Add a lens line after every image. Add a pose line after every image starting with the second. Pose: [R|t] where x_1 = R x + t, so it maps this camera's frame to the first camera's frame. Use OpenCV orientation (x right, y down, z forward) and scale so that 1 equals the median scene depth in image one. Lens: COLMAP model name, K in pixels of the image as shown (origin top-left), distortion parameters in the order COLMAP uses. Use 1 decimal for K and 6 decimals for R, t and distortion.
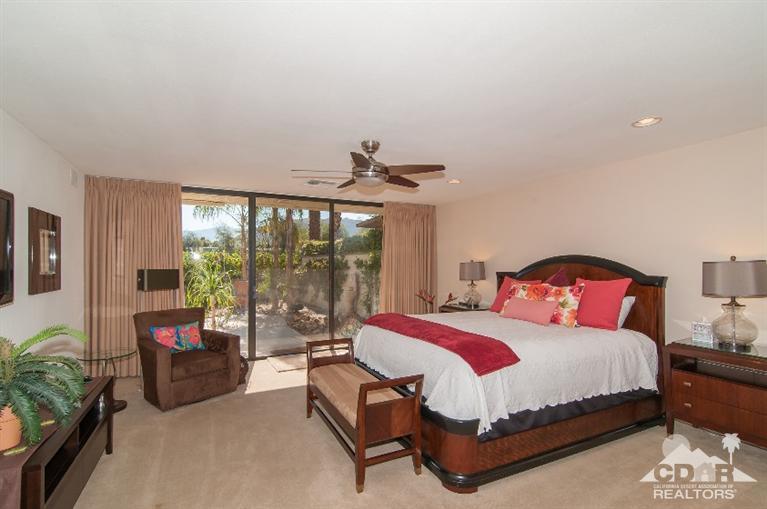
lens RADIAL K [[368.7, 0, 385.8], [0, 368.7, 261.5], [0, 0, 1]] dist [0.000161, 0.000190]
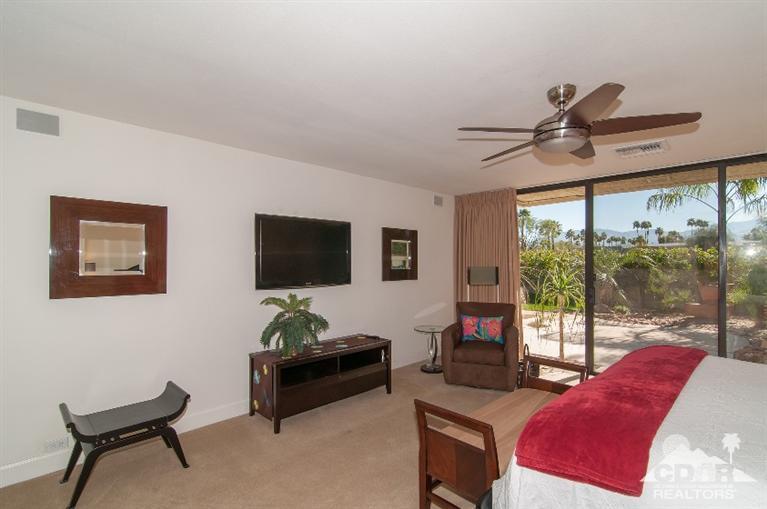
lens RADIAL K [[368.7, 0, 385.8], [0, 368.7, 261.5], [0, 0, 1]] dist [0.000161, 0.000190]
pose [[0.312278, -0.001611, -0.949990, 0.459973], [0.004850, 0.999988, -0.000102, 0.003354], [0.949979, -0.004575, 0.312282, 0.412056]]
